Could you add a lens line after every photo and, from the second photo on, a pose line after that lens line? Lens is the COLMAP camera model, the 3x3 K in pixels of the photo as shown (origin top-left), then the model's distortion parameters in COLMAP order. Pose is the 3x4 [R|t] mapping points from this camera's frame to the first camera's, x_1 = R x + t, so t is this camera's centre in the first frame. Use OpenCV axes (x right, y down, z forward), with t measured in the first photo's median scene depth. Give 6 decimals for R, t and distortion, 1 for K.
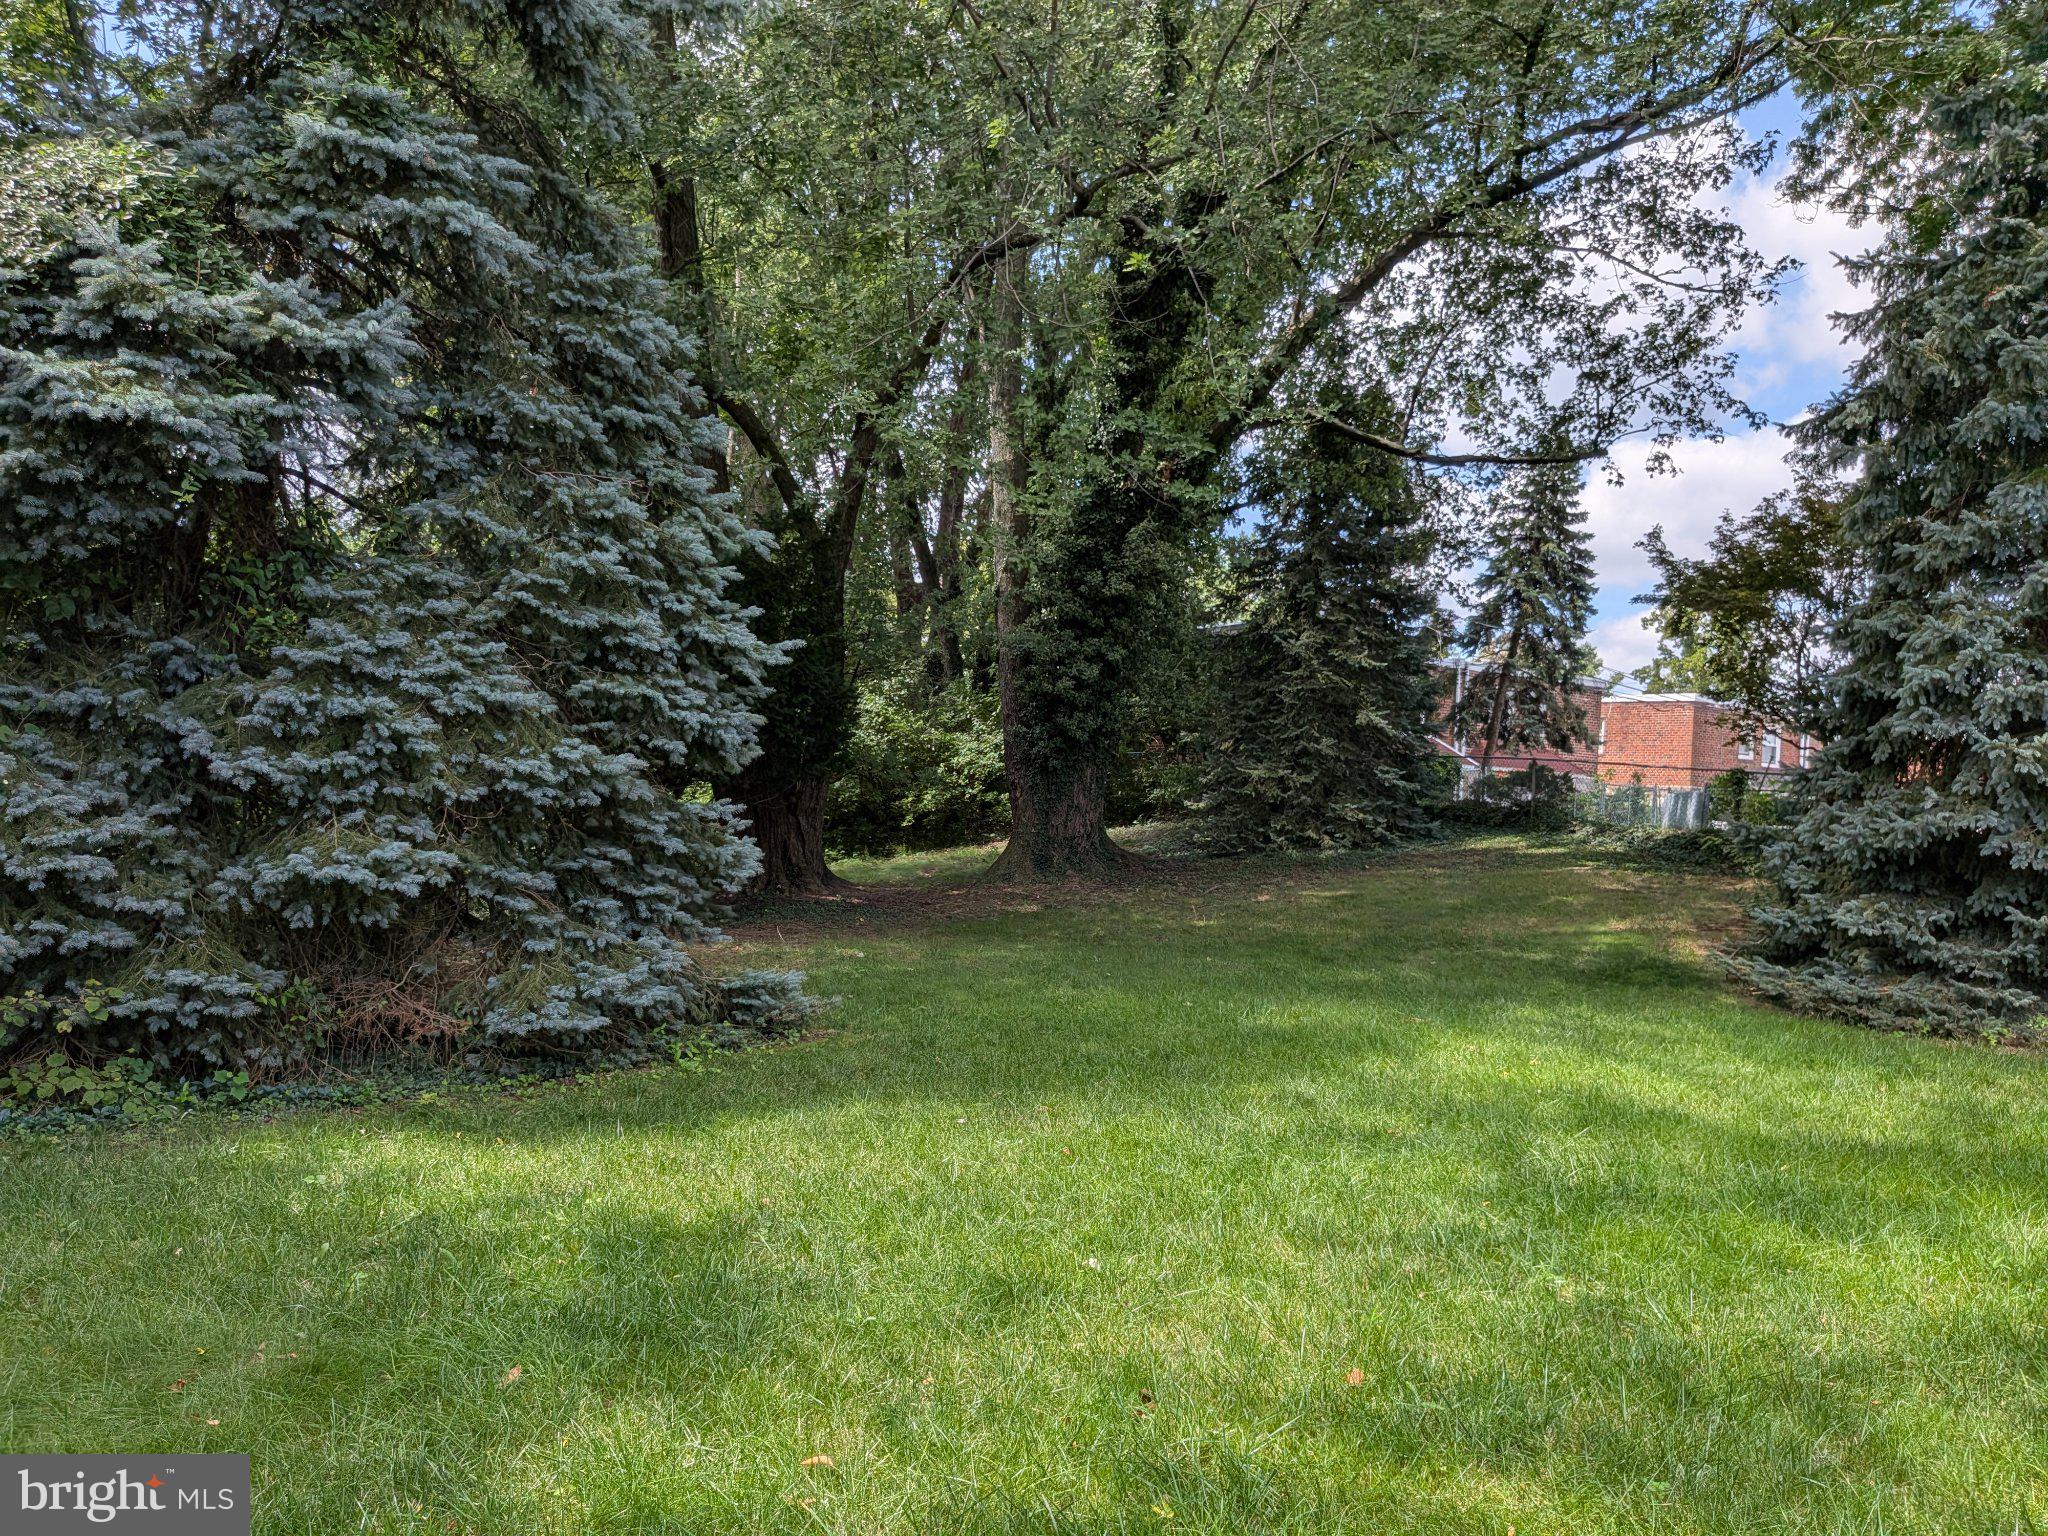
lens RADIAL K [[1437.4, 0, 1021.2], [0, 1437.4, 789.4], [0, 0, 1]] dist [-0.004275, -0.003784]
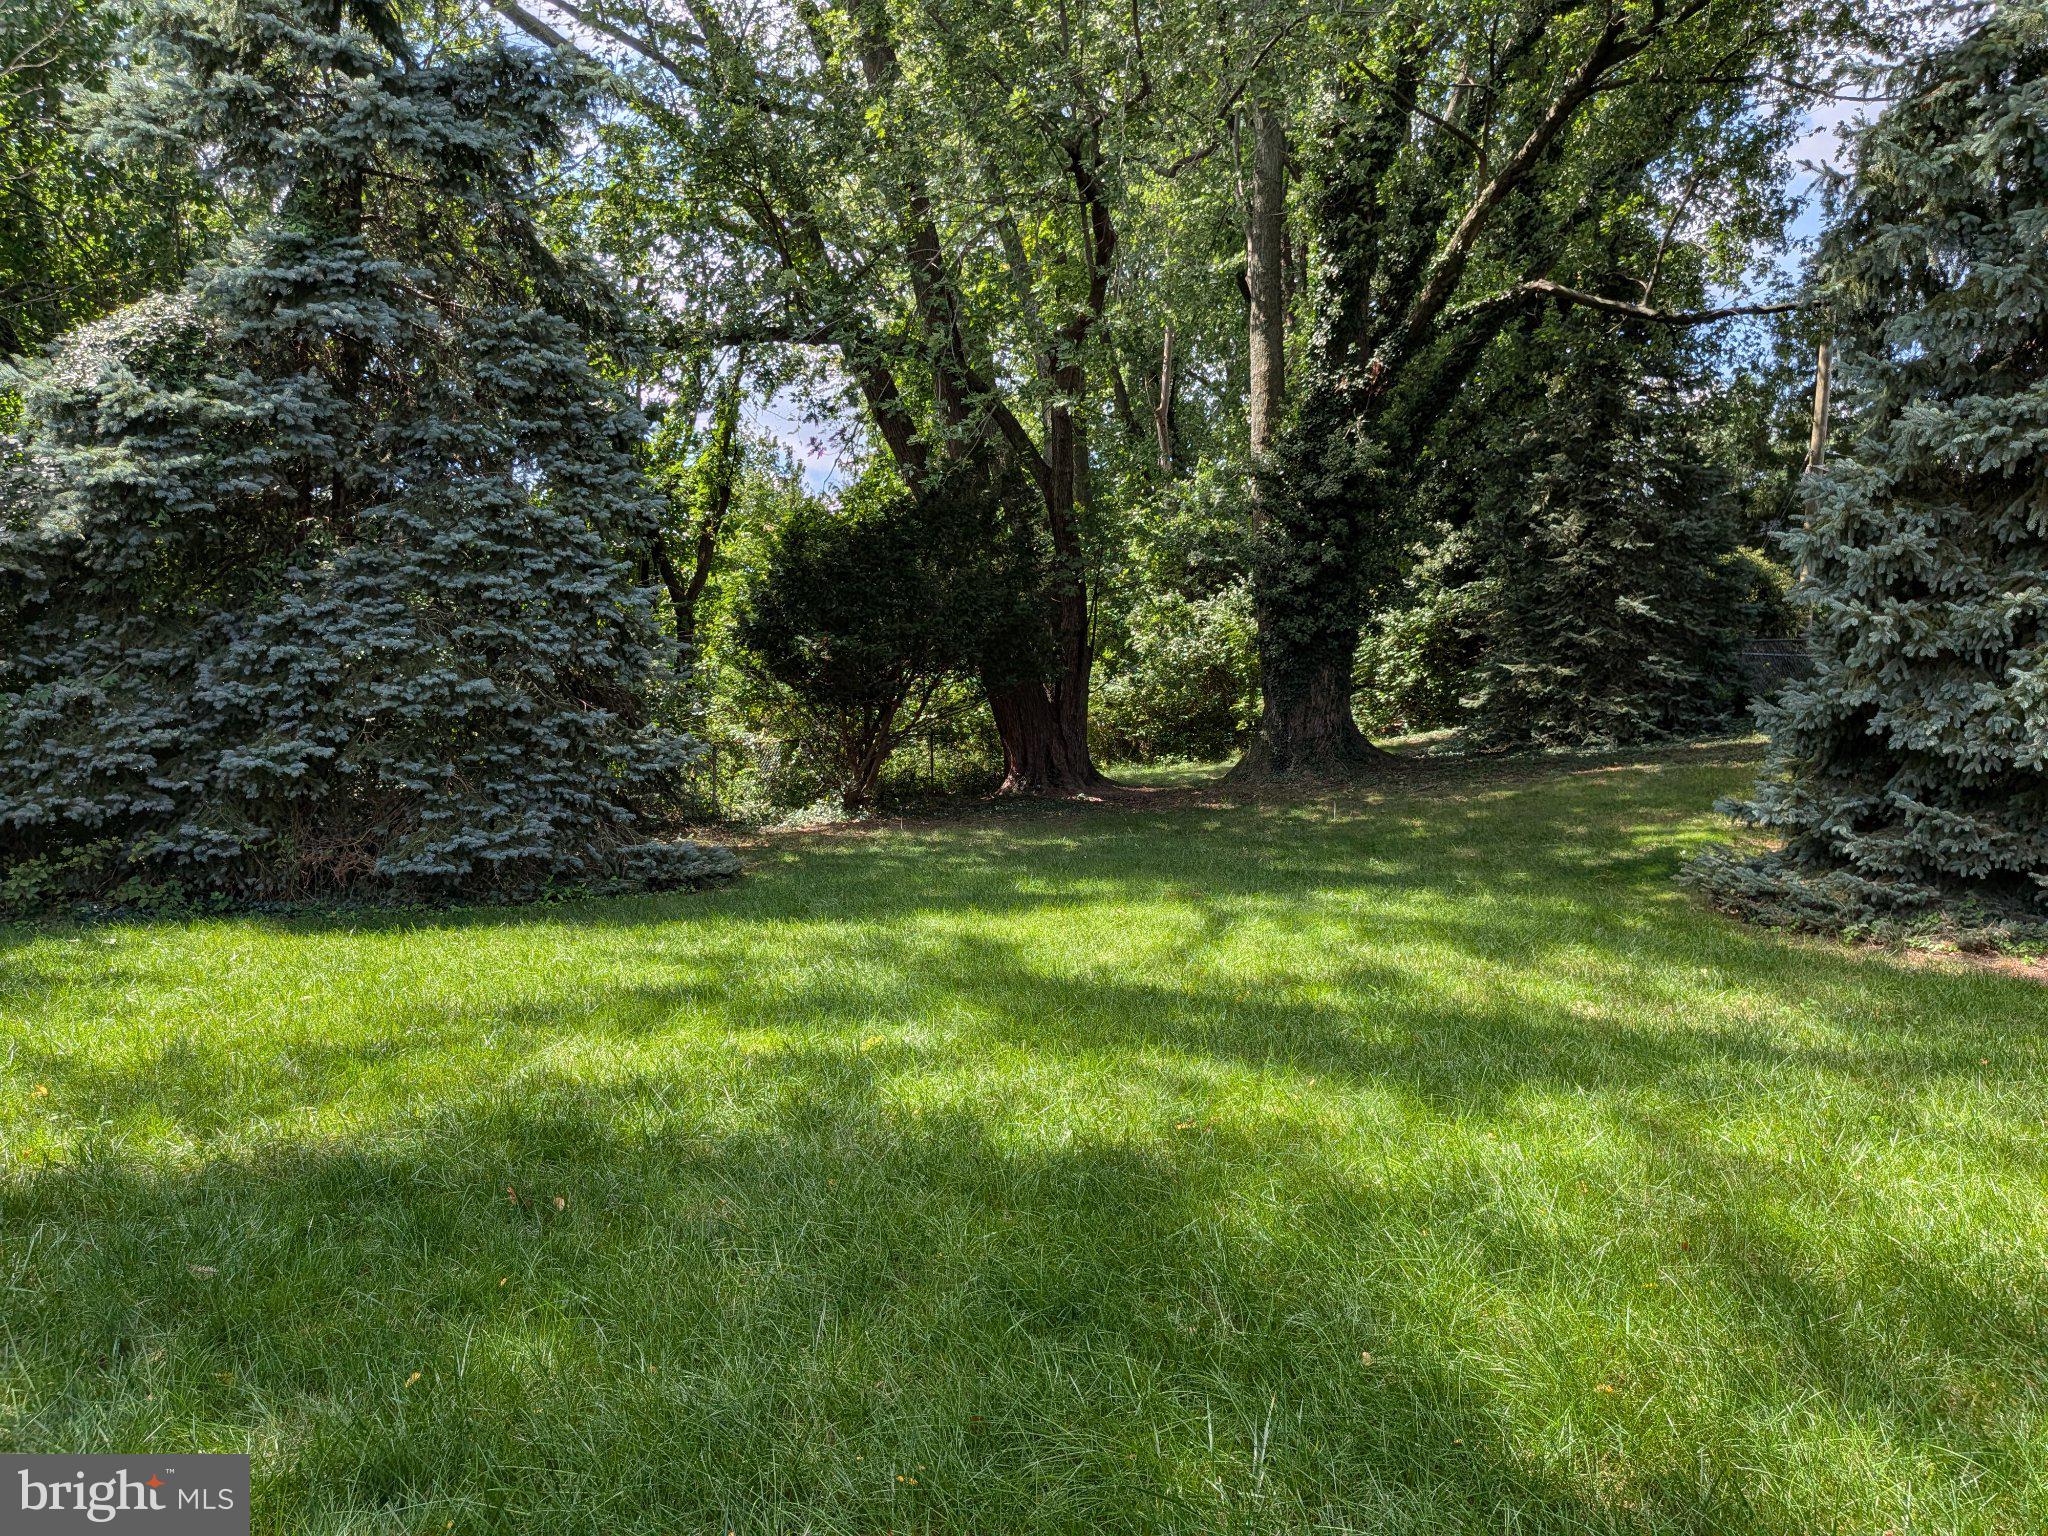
lens RADIAL K [[1437.4, 0, 1022.1], [0, 1437.4, 753.1], [0, 0, 1]] dist [-0.004275, -0.003784]
pose [[0.907627, -0.013004, -0.419576, 0.740480], [0.028387, 0.999133, 0.030440, 0.019767], [0.418817, -0.039538, 0.907210, -0.038688]]
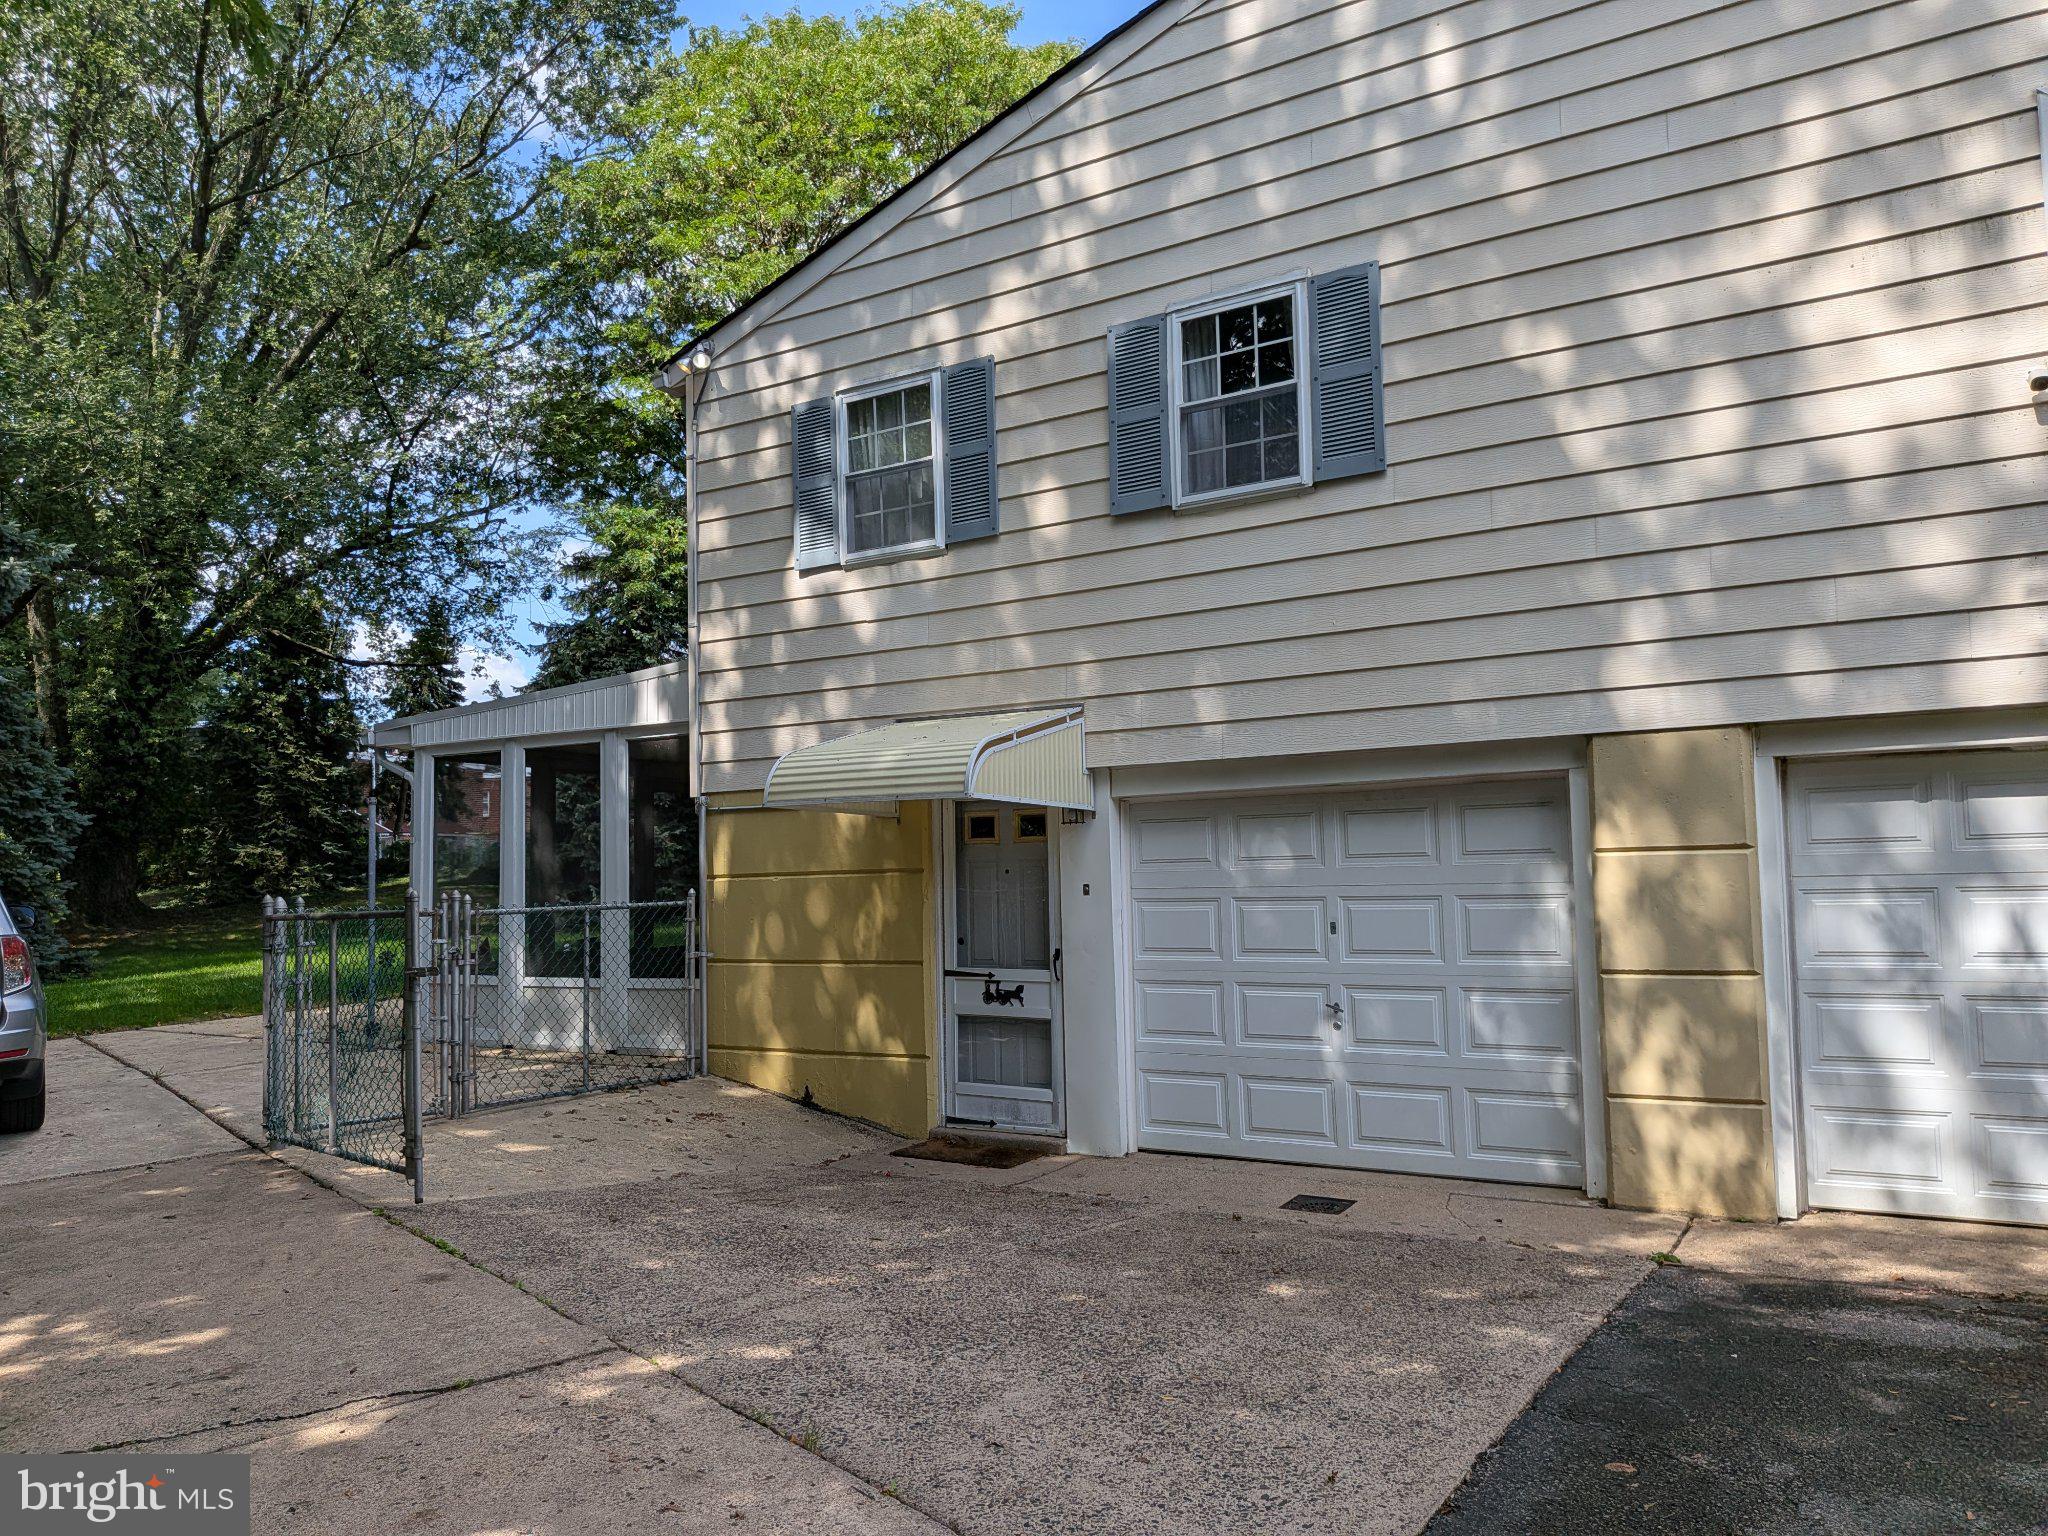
lens RADIAL K [[1437.4, 0, 1020.7], [0, 1437.4, 771.0], [0, 0, 1]] dist [-0.004275, -0.003784]
pose [[0.752318, -0.030873, 0.658077, -0.650656], [0.061981, 0.997788, -0.024047, -0.022160], [-0.655879, 0.058879, 0.752567, -2.158943]]
